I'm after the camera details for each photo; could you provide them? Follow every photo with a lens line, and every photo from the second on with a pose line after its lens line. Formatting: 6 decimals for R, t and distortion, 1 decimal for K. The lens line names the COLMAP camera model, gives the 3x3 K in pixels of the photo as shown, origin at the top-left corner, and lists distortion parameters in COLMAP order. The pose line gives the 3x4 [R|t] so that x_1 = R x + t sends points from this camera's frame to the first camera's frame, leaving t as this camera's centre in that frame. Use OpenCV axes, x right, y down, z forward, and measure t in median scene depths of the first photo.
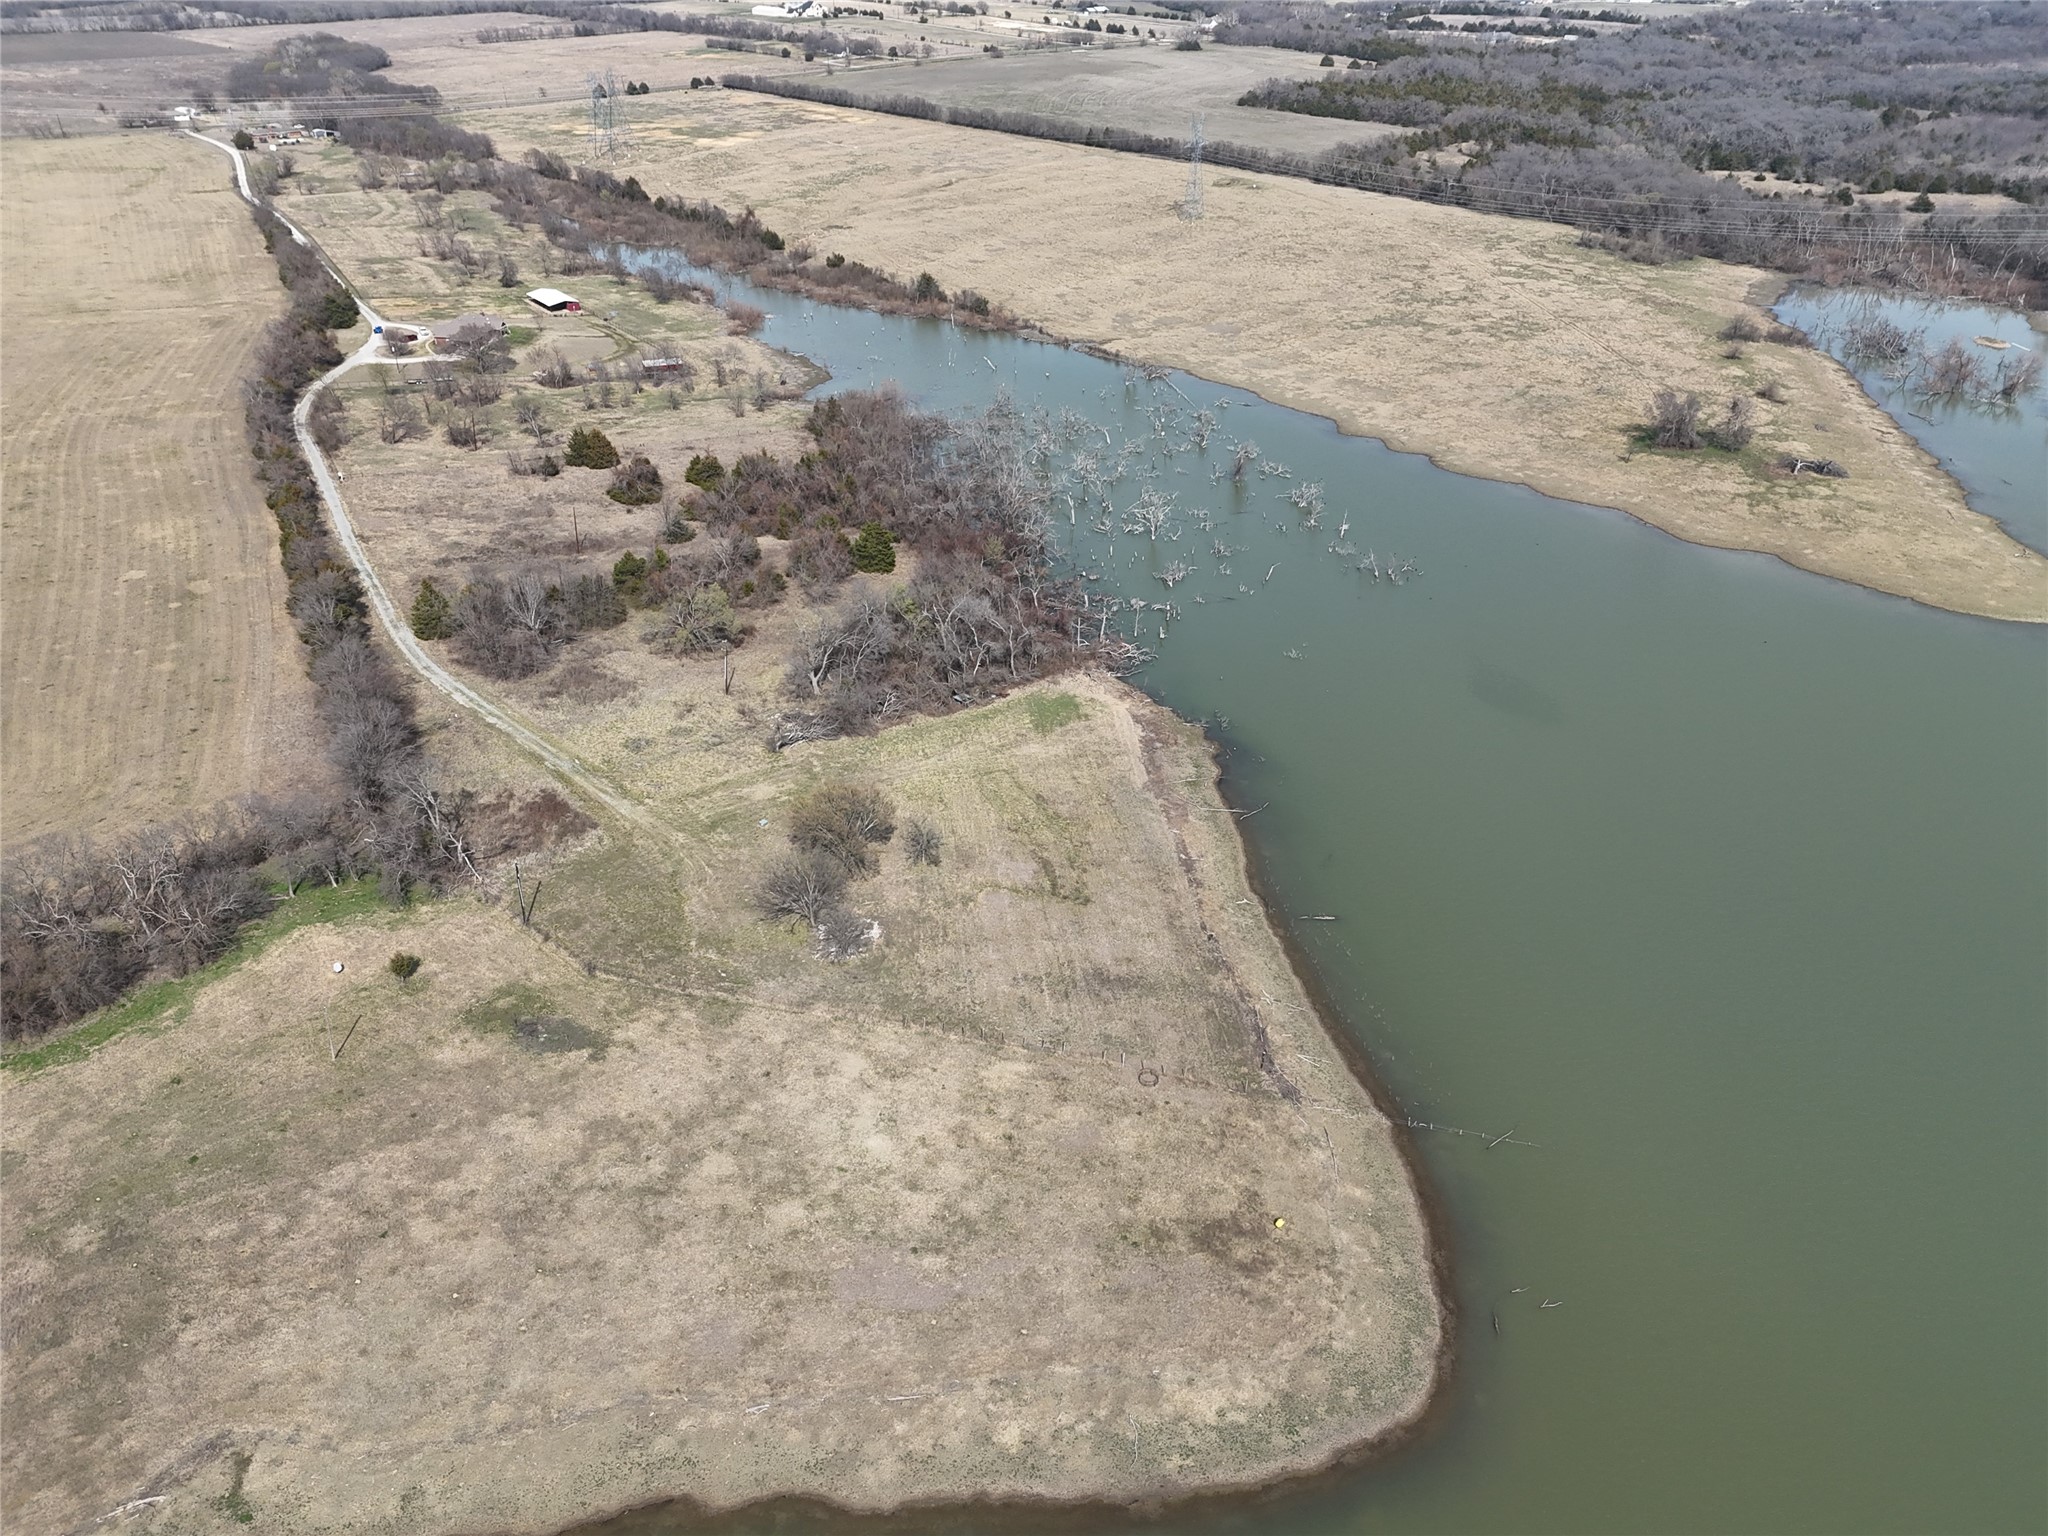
lens RADIAL K [[1498.5, 0, 1032.8], [0, 1498.5, 764.2], [0, 0, 1]] dist [0.070891, -0.062490]
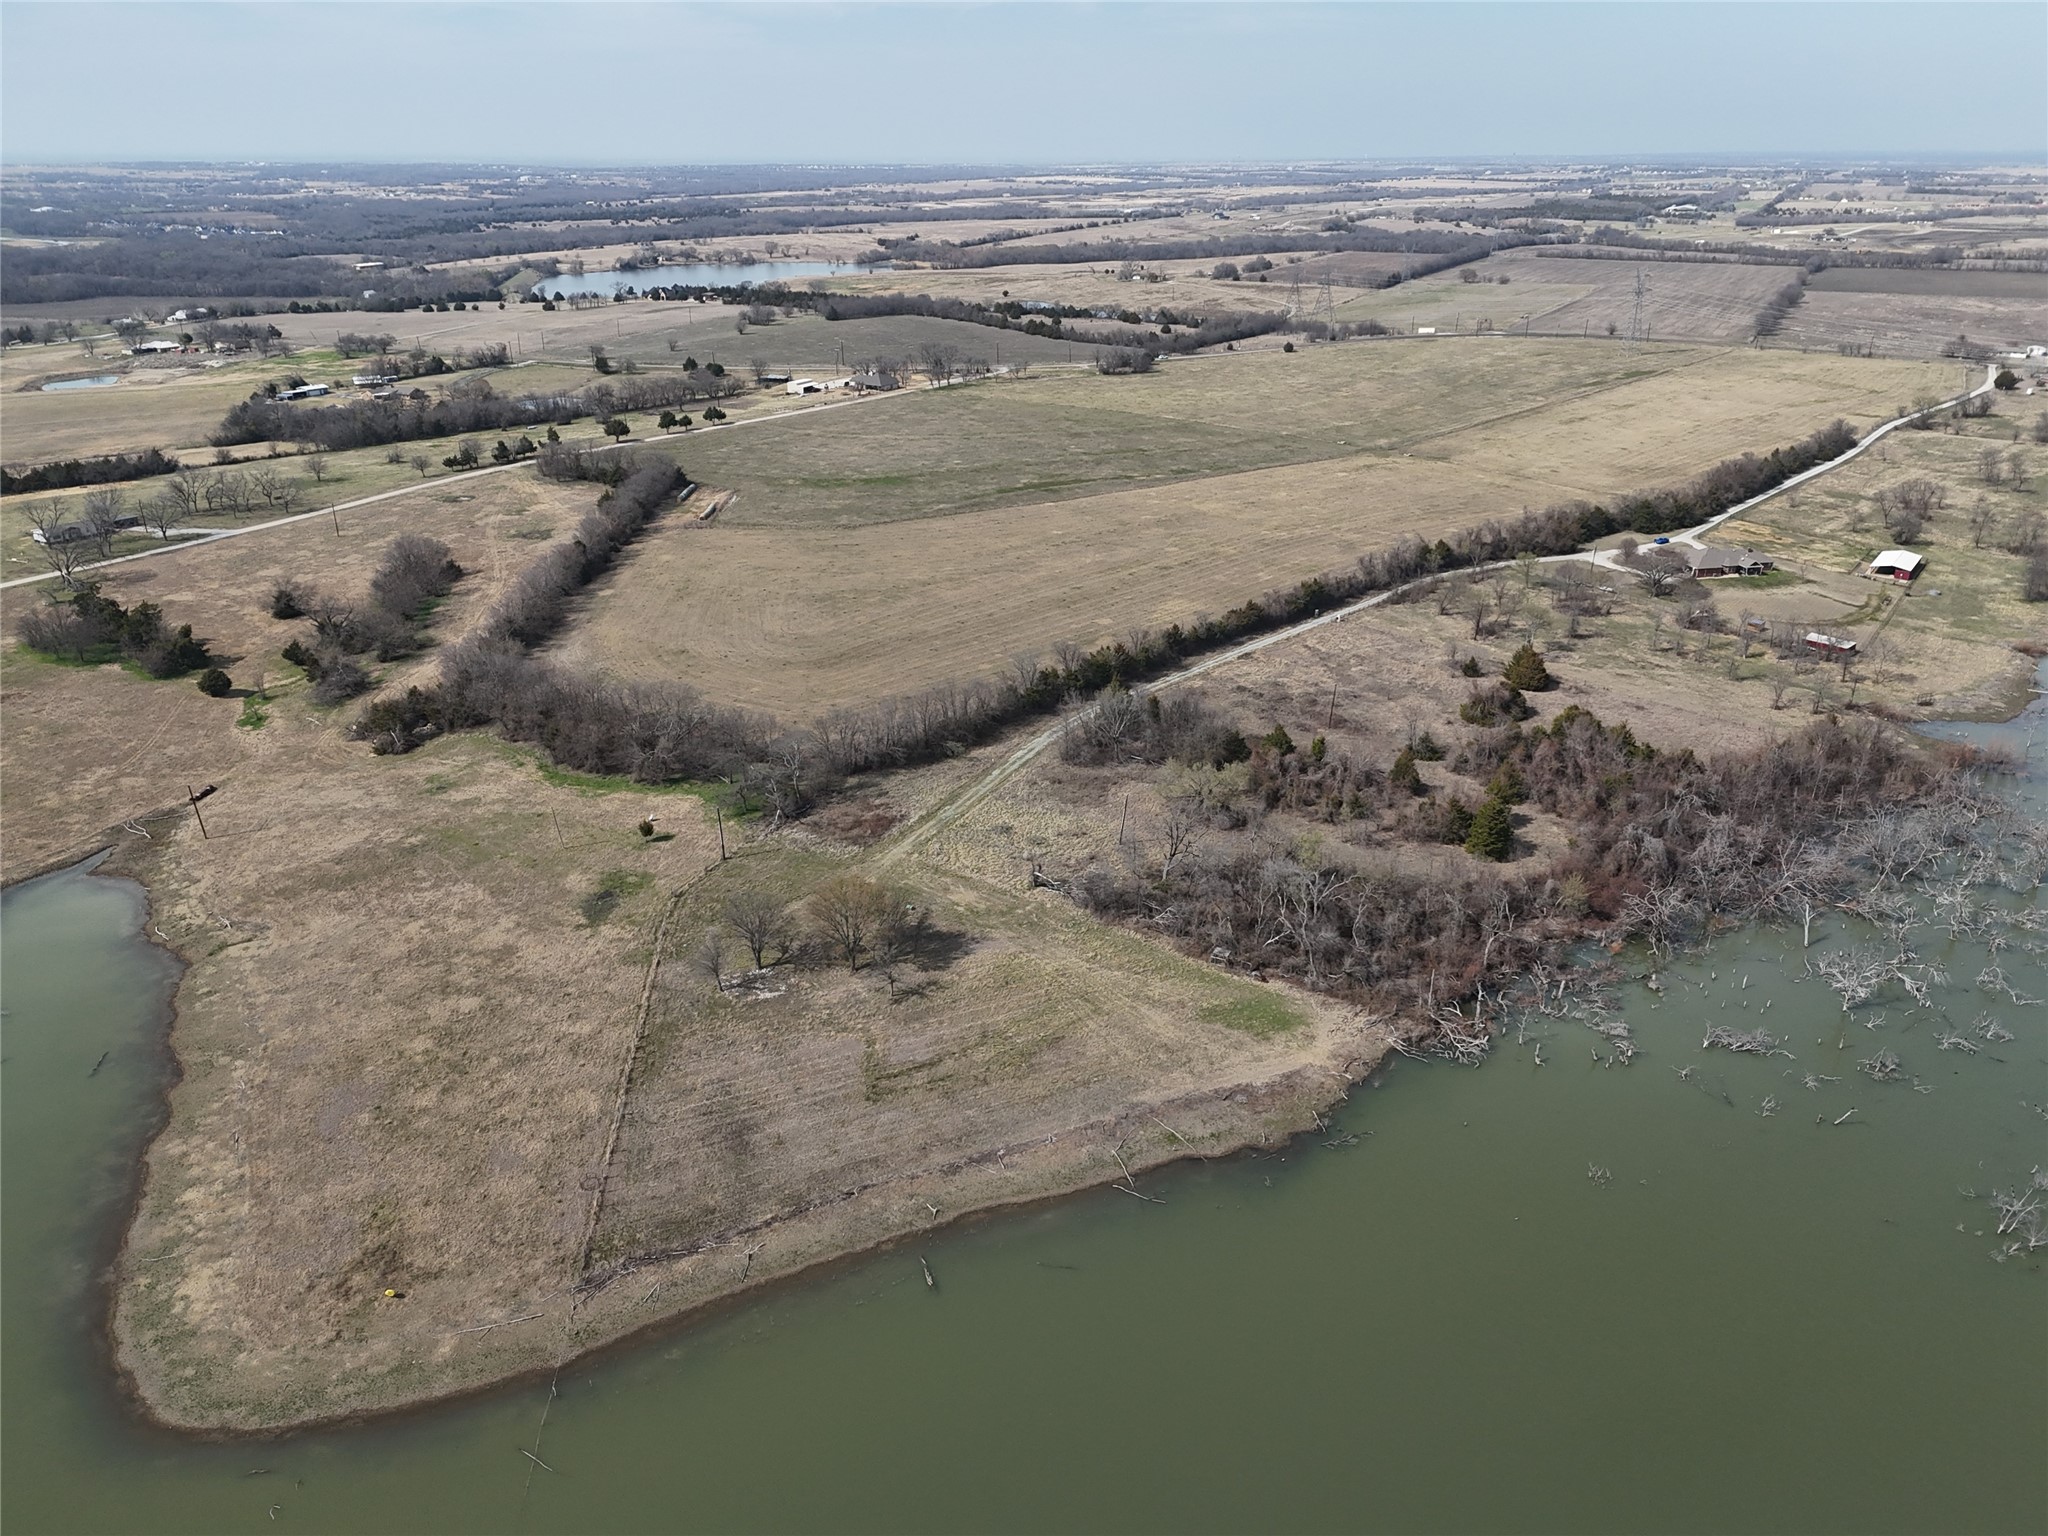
lens RADIAL K [[1498.5, 0, 1031.8], [0, 1498.5, 766.4], [0, 0, 1]] dist [0.070891, -0.062490]
pose [[0.318034, 0.357916, -0.877924, 0.884245], [-0.471227, 0.863197, 0.181207, -0.332509], [0.822678, 0.356072, 0.443186, 0.614508]]
